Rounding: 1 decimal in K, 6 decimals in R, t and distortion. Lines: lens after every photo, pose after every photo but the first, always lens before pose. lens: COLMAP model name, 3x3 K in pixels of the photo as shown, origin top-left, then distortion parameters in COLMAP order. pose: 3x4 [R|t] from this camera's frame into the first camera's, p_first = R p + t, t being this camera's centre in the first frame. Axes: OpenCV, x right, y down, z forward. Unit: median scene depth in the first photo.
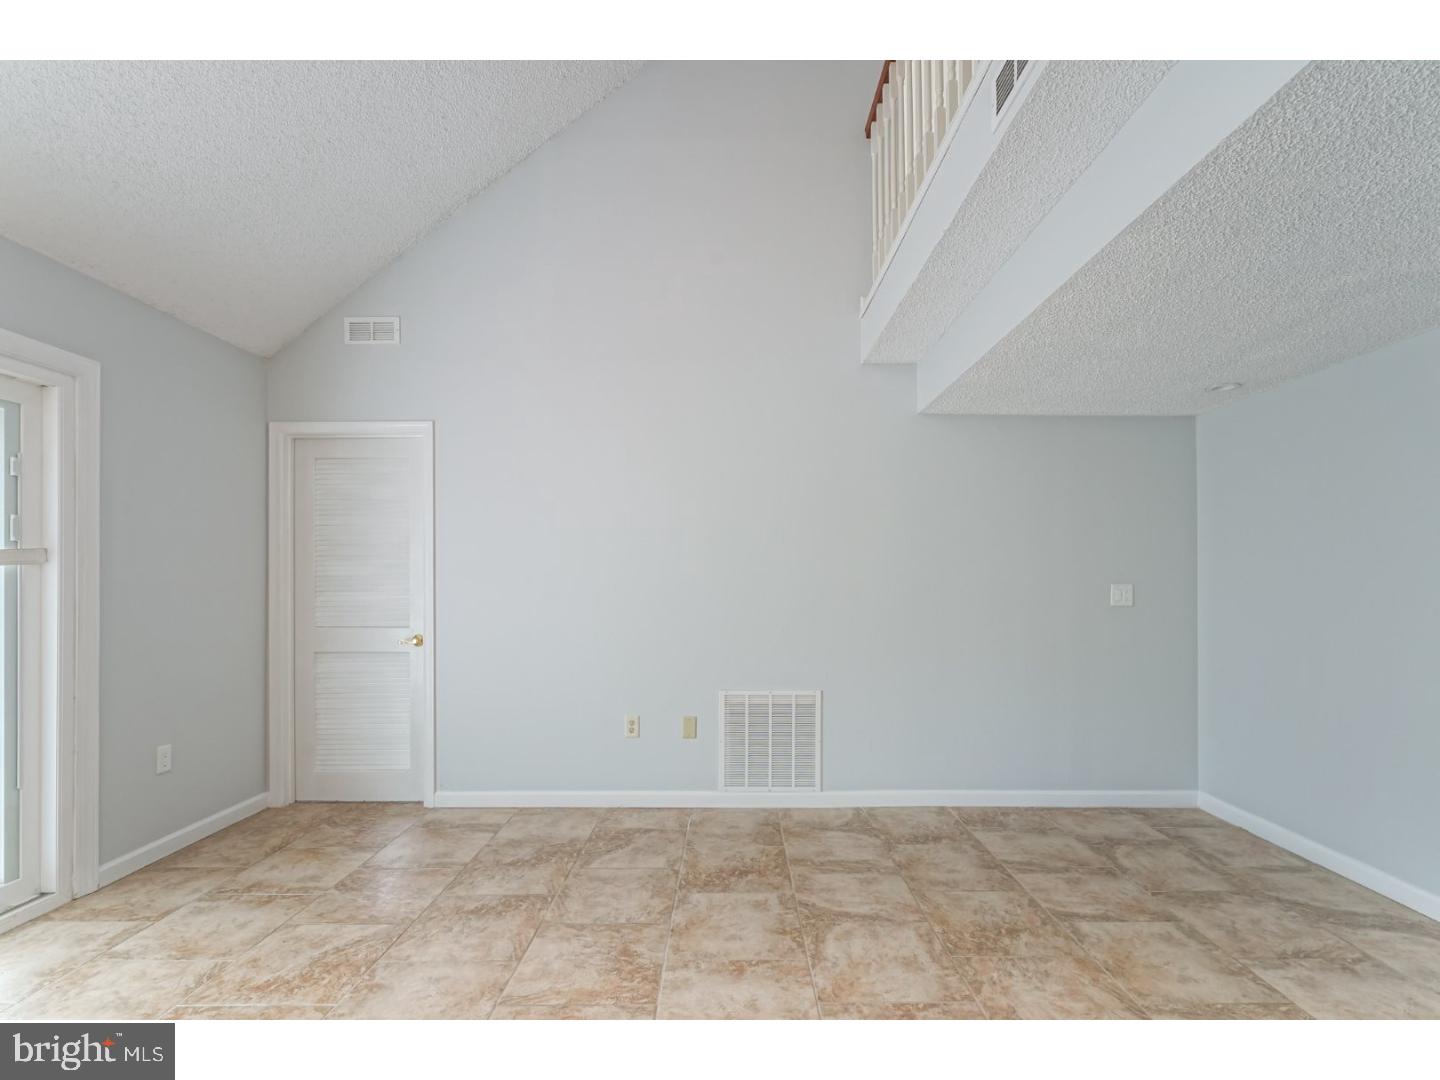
lens RADIAL K [[676.6, 0, 736.6], [0, 676.6, 557.5], [0, 0, 1]] dist [-0.002844, 0.000108]
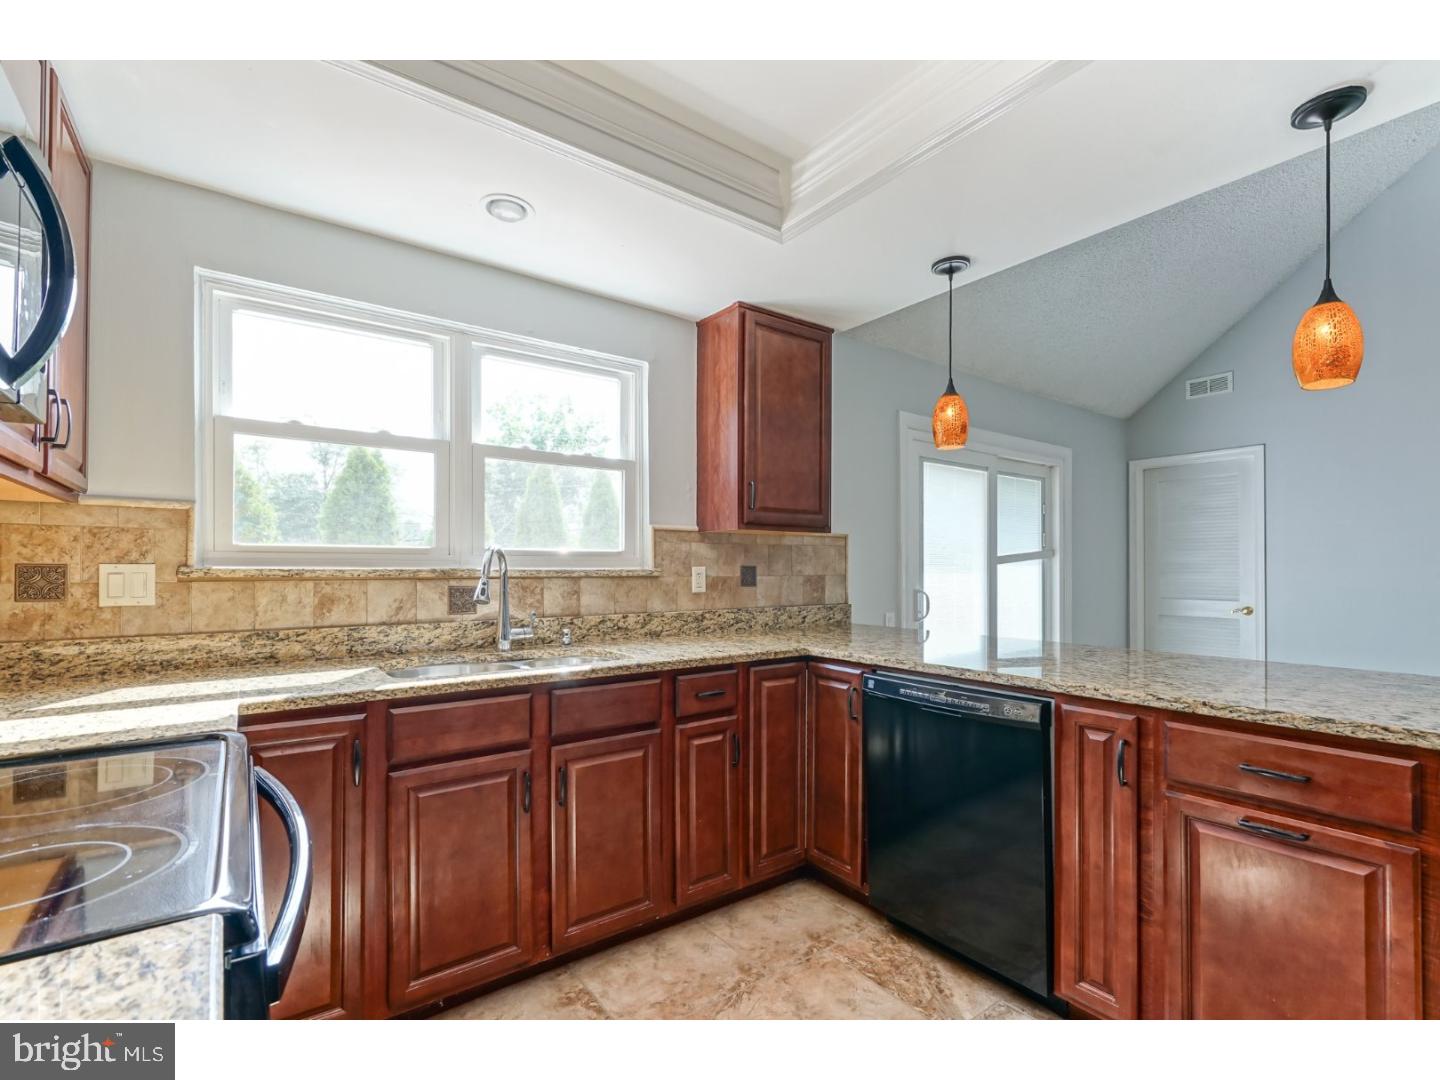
lens RADIAL K [[669.1, 0, 695.6], [0, 669.1, 563.1], [0, 0, 1]] dist [-0.002304, -0.000271]
pose [[0.571772, -0.002475, -0.820409, -0.021585], [0.030869, 0.999352, 0.018499, -0.037482], [0.819832, -0.035902, 0.571478, -0.851397]]
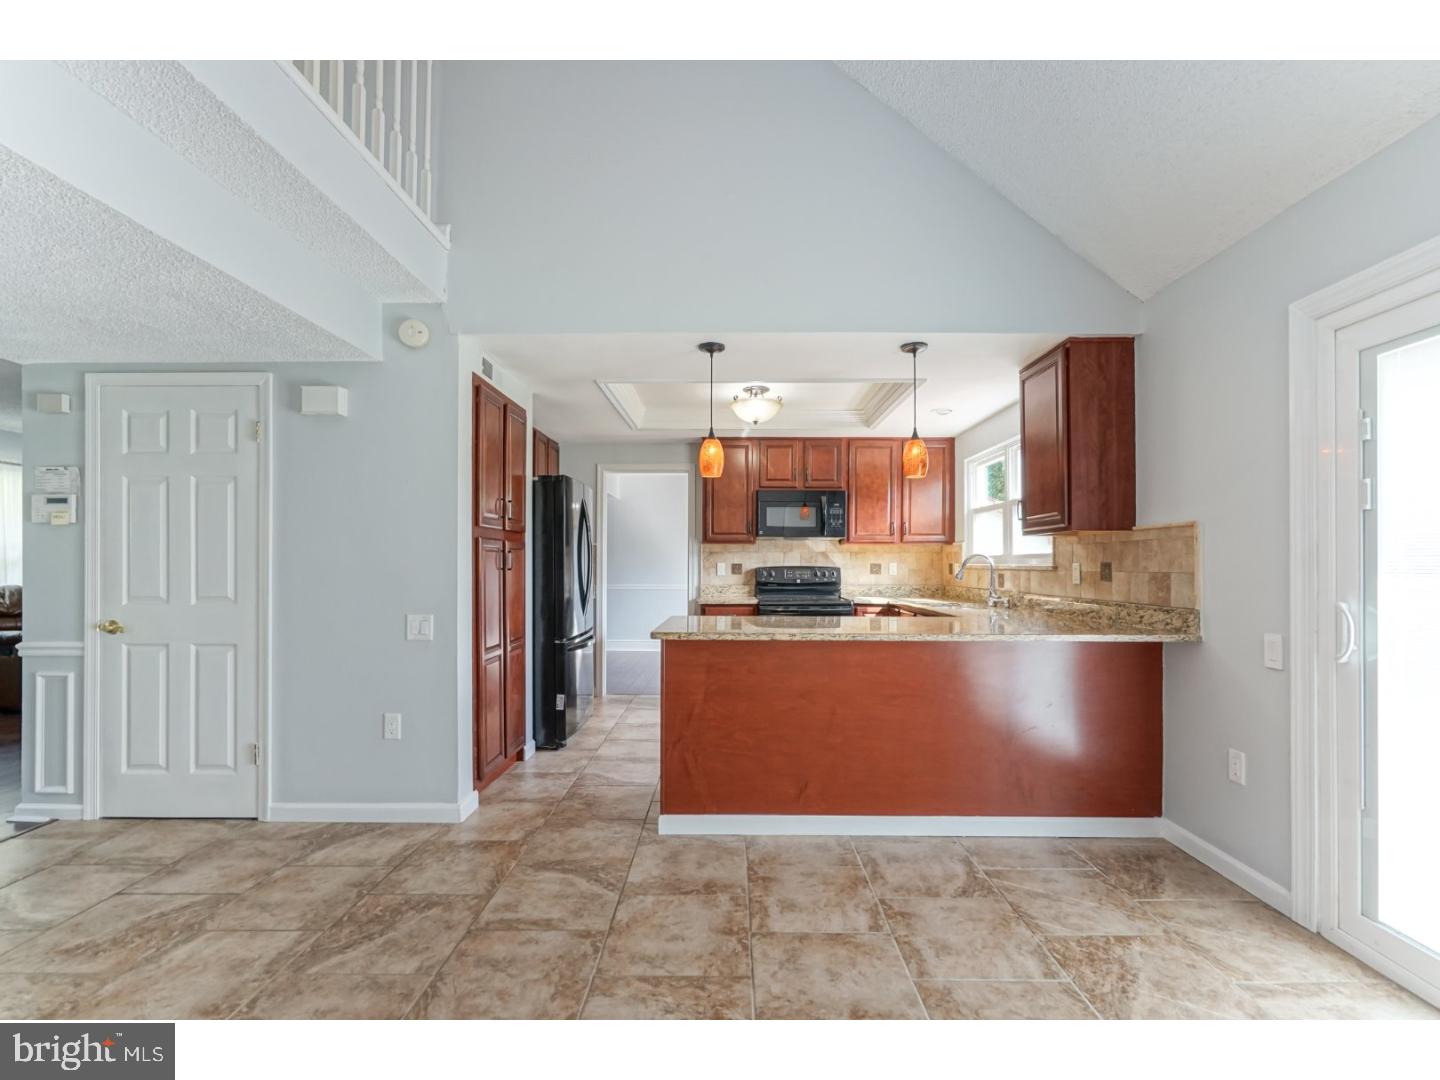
lens RADIAL K [[676.6, 0, 736.6], [0, 676.6, 557.5], [0, 0, 1]] dist [-0.002844, 0.000108]
pose [[-0.999995, -0.000319, 0.003226, -0.208117], [-0.000485, 0.998672, -0.051510, 0.042927], [-0.003205, -0.051511, -0.998667, 1.035335]]
